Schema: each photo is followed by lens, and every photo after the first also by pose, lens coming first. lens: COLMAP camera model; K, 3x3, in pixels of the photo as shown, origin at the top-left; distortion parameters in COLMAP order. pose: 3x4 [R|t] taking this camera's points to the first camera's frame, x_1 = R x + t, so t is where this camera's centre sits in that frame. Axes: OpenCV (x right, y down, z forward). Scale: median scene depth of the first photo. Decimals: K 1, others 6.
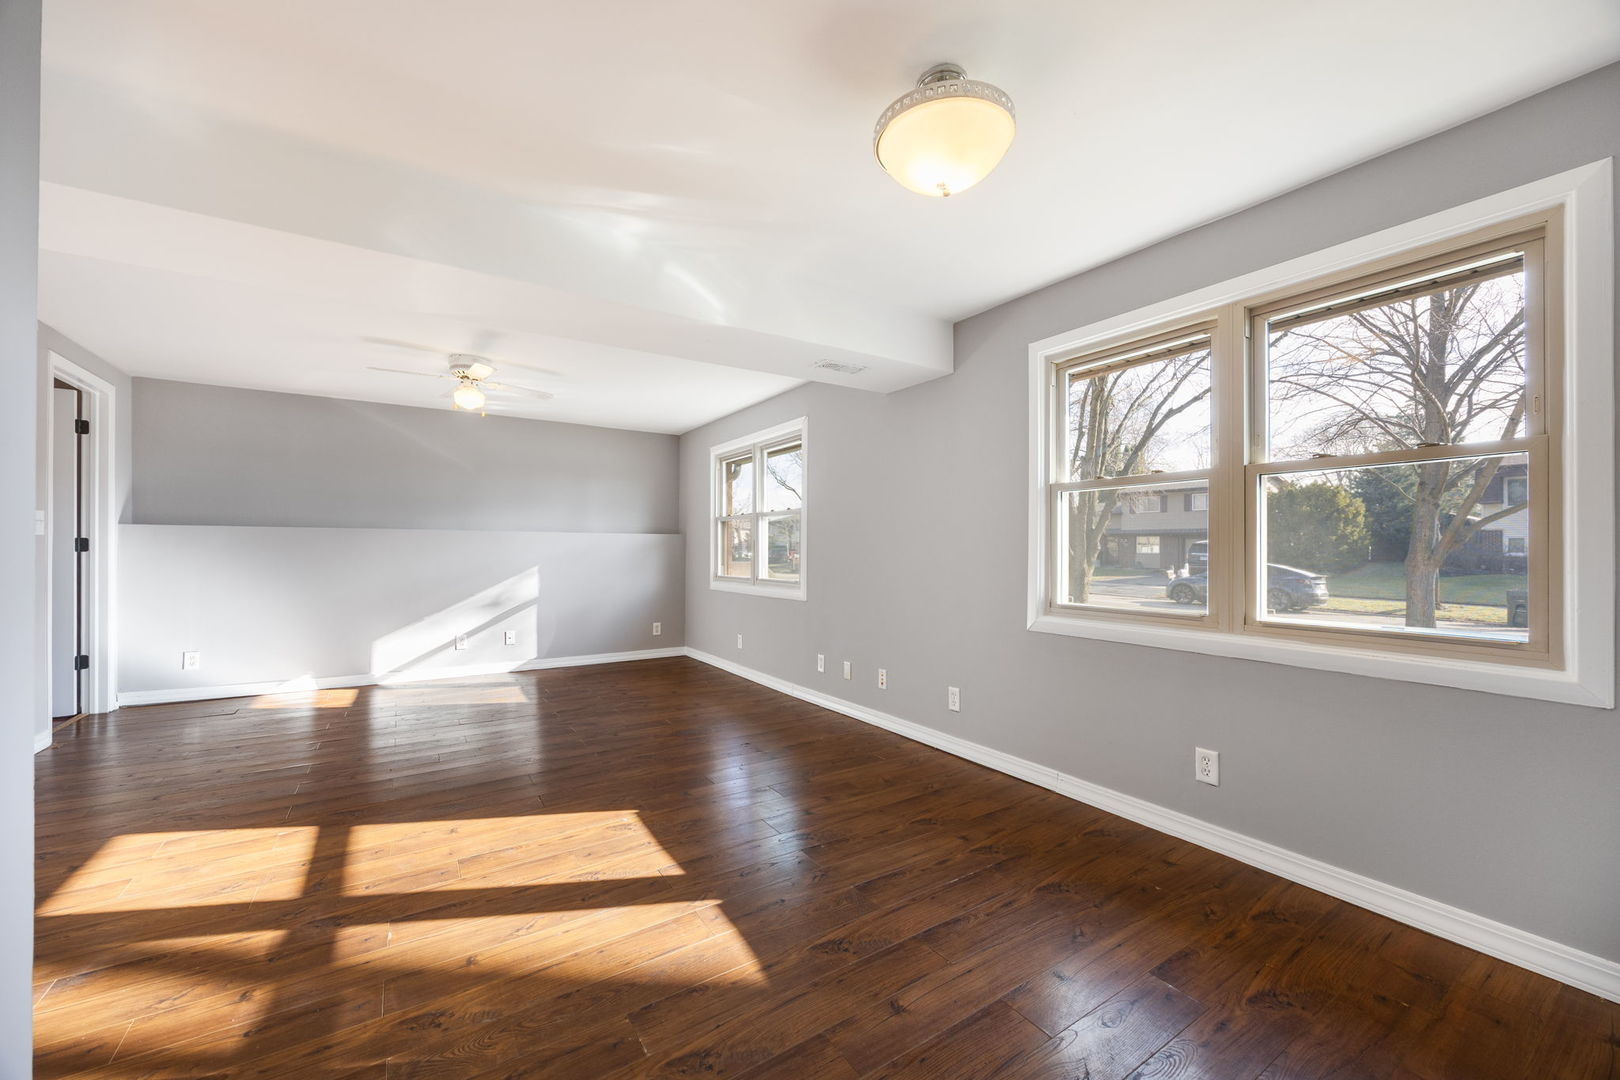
lens RADIAL K [[619.7, 0, 806.6], [0, 619.7, 543.1], [0, 0, 1]] dist [-0.003045, -0.000183]
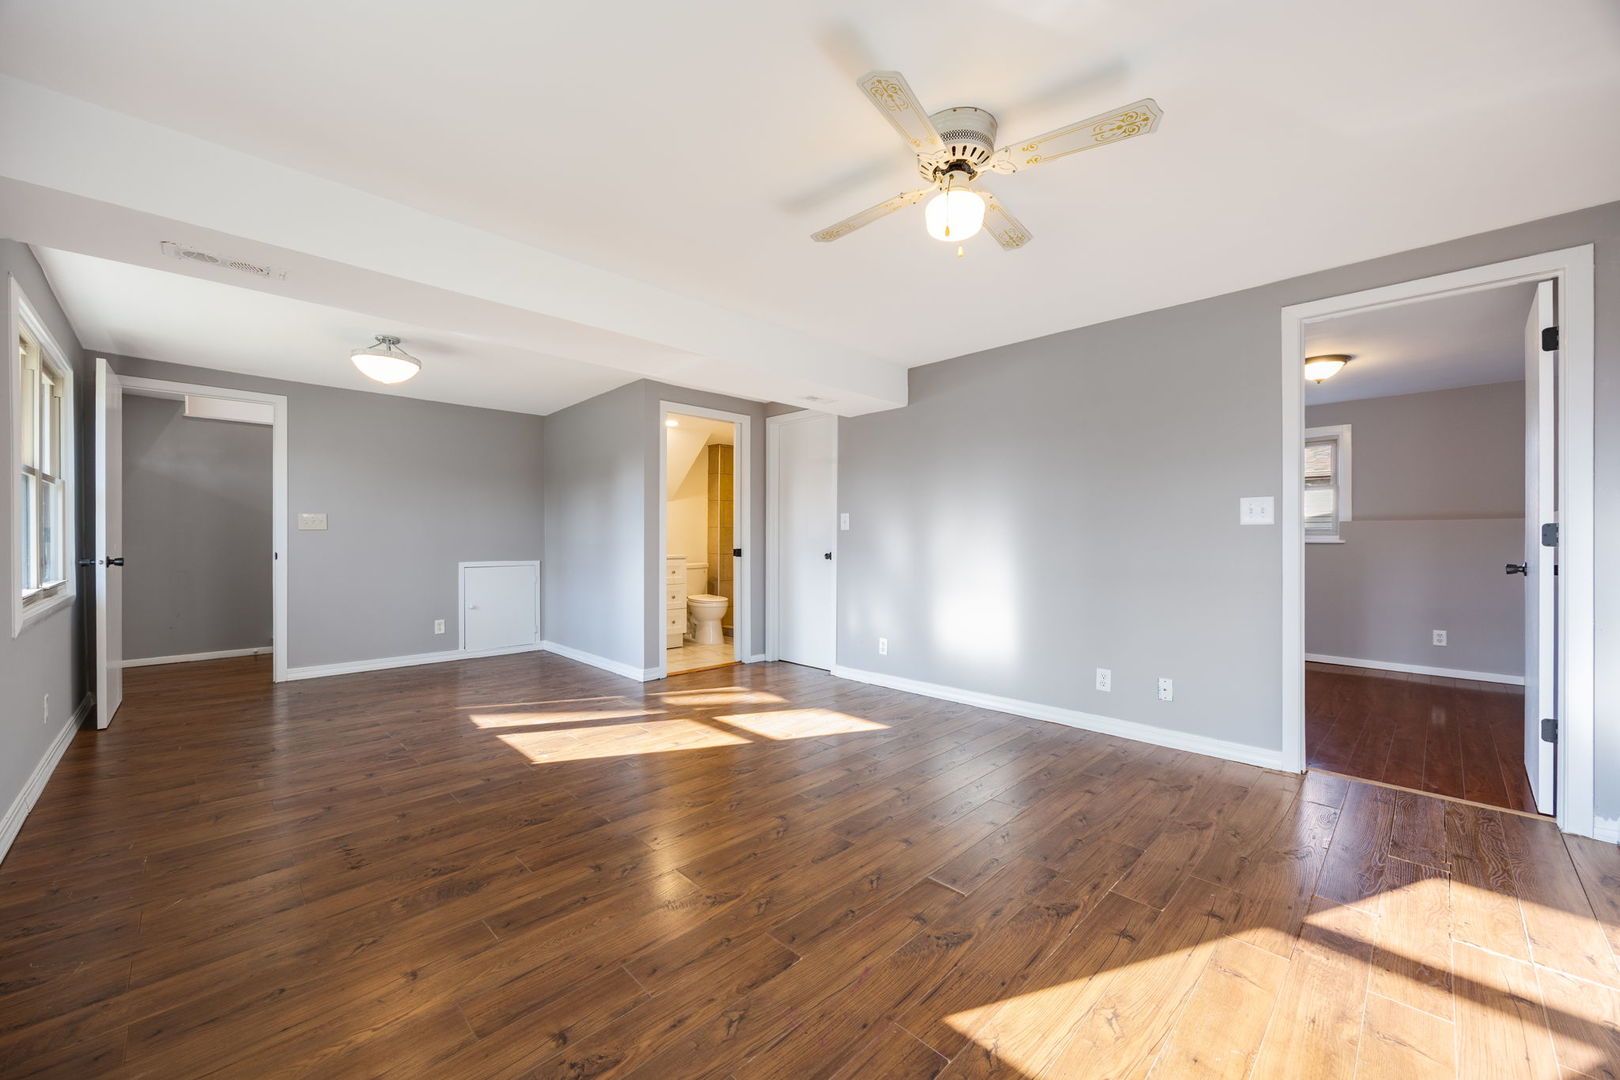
lens RADIAL K [[619.7, 0, 806.6], [0, 619.7, 543.1], [0, 0, 1]] dist [-0.003045, -0.000183]
pose [[-0.979117, 0.001655, -0.203293, -0.418573], [0.001391, 0.999998, 0.001443, 0.011459], [0.203295, 0.001130, -0.979117, 1.742540]]
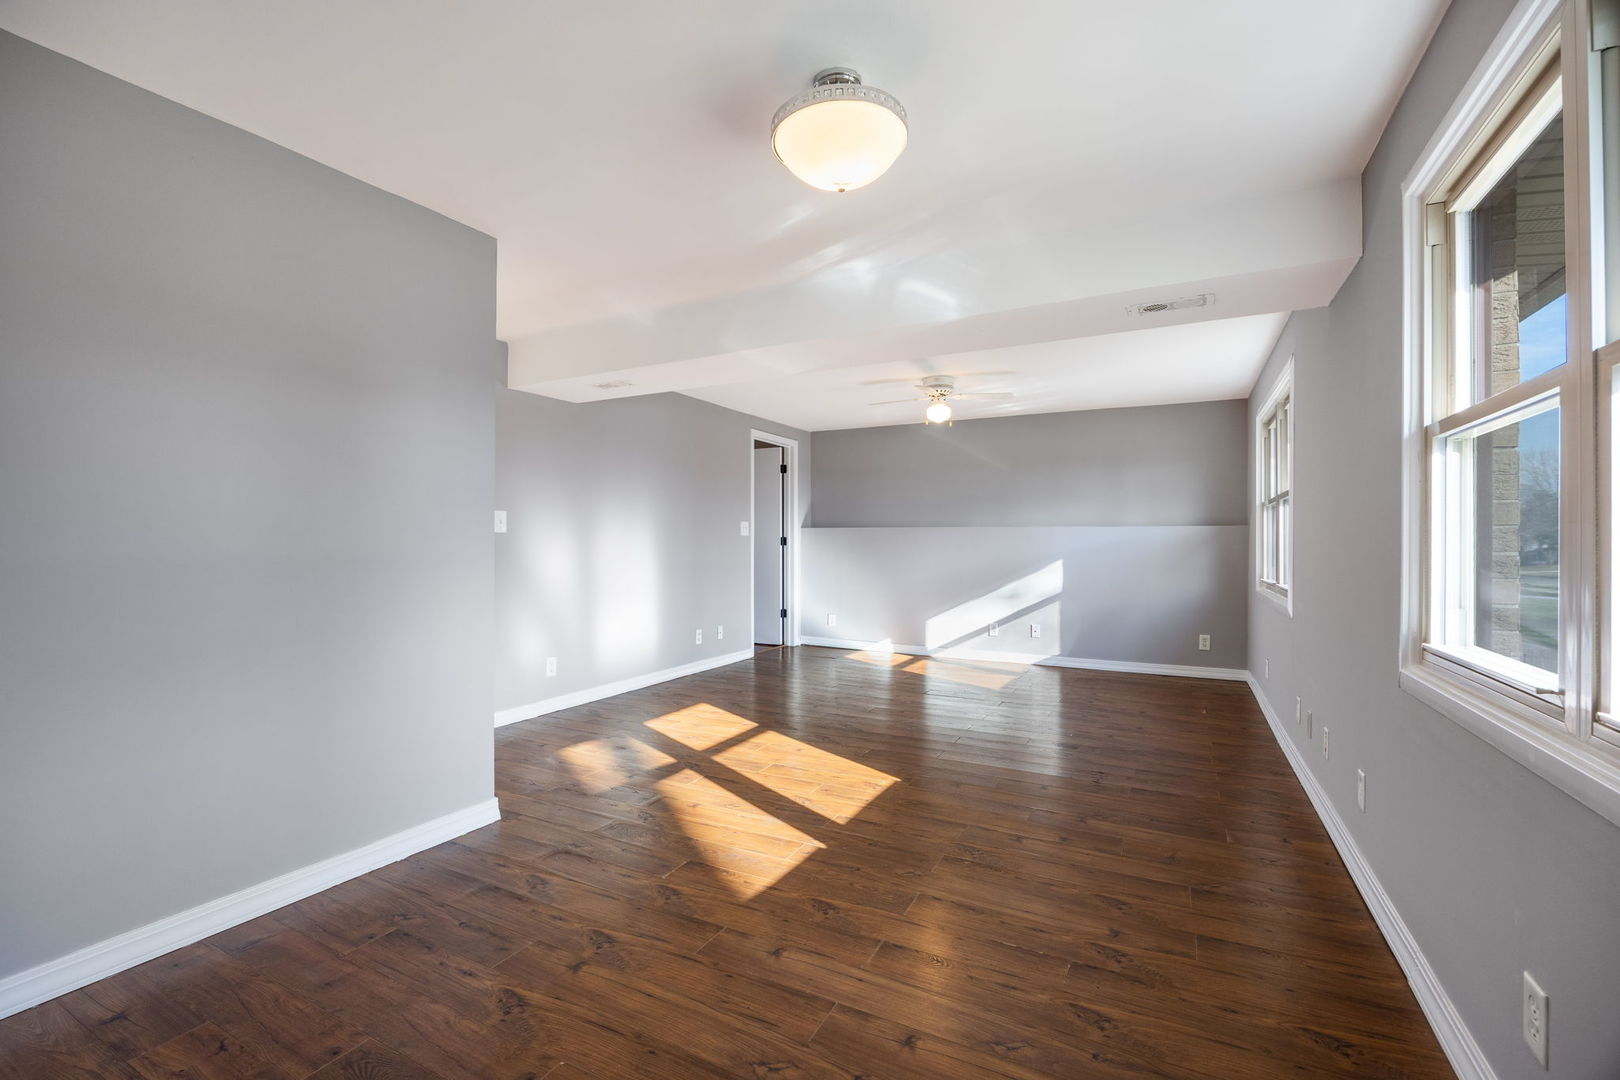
lens RADIAL K [[696.6, 0, 810.0], [0, 696.6, 540.0], [0, 0, 1]] dist [-0.021770, -0.000034]
pose [[0.489244, -0.003766, -0.872139, 0.565048], [0.006790, 0.999977, -0.000509, 0.001066], [0.872120, -0.005673, 0.489259, 0.195223]]
